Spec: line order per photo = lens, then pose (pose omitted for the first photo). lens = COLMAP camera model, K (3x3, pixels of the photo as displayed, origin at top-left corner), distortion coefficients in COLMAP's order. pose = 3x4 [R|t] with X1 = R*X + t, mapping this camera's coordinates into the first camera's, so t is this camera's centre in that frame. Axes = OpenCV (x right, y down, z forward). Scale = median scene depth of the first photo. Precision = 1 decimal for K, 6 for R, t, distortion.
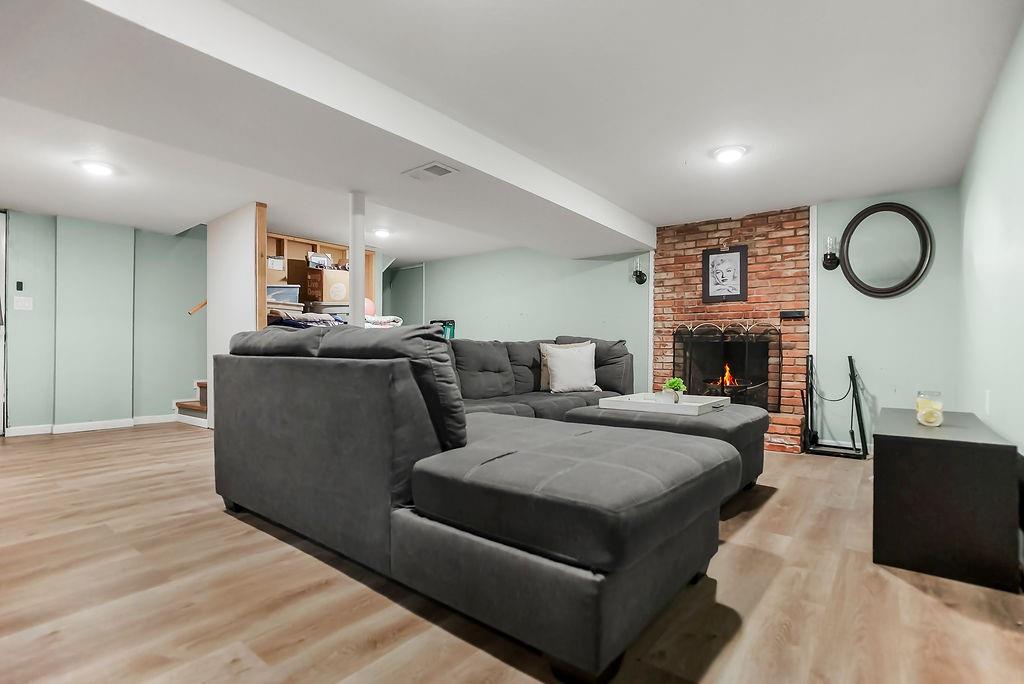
lens RADIAL K [[478.6, 0, 516.8], [0, 478.6, 351.5], [0, 0, 1]] dist [-0.020381, 0.003285]
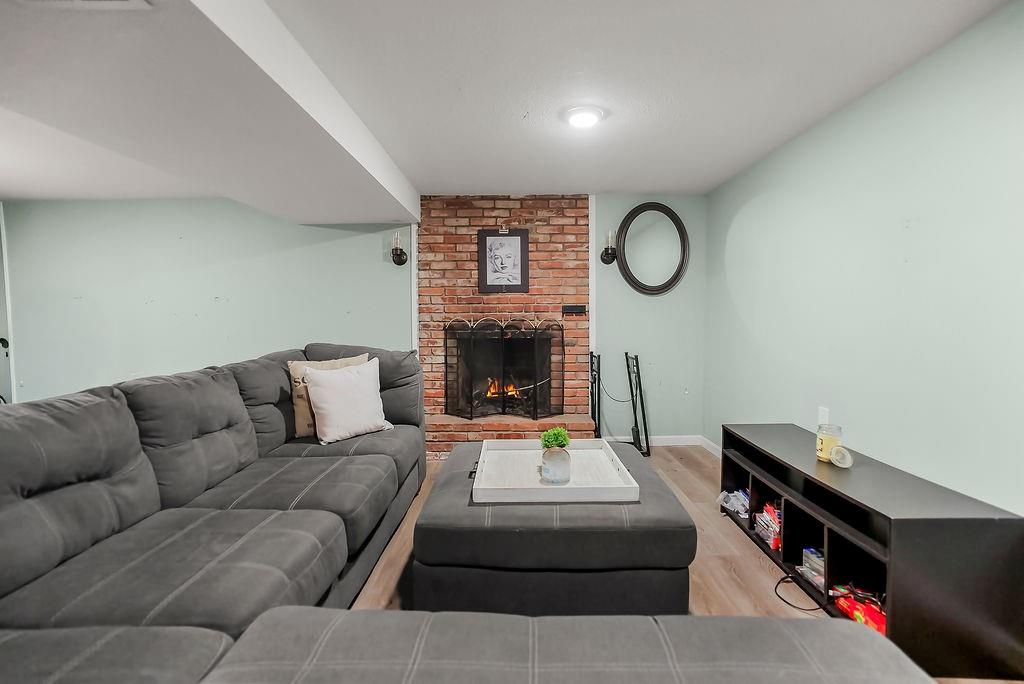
lens RADIAL K [[478.6, 0, 512.0], [0, 478.6, 335.8], [0, 0, 1]] dist [-0.020381, 0.003285]
pose [[0.798102, -0.043772, 0.600930, -0.086535], [0.019803, 0.998724, 0.046447, -0.070105], [-0.602196, -0.025170, 0.797951, 0.313072]]
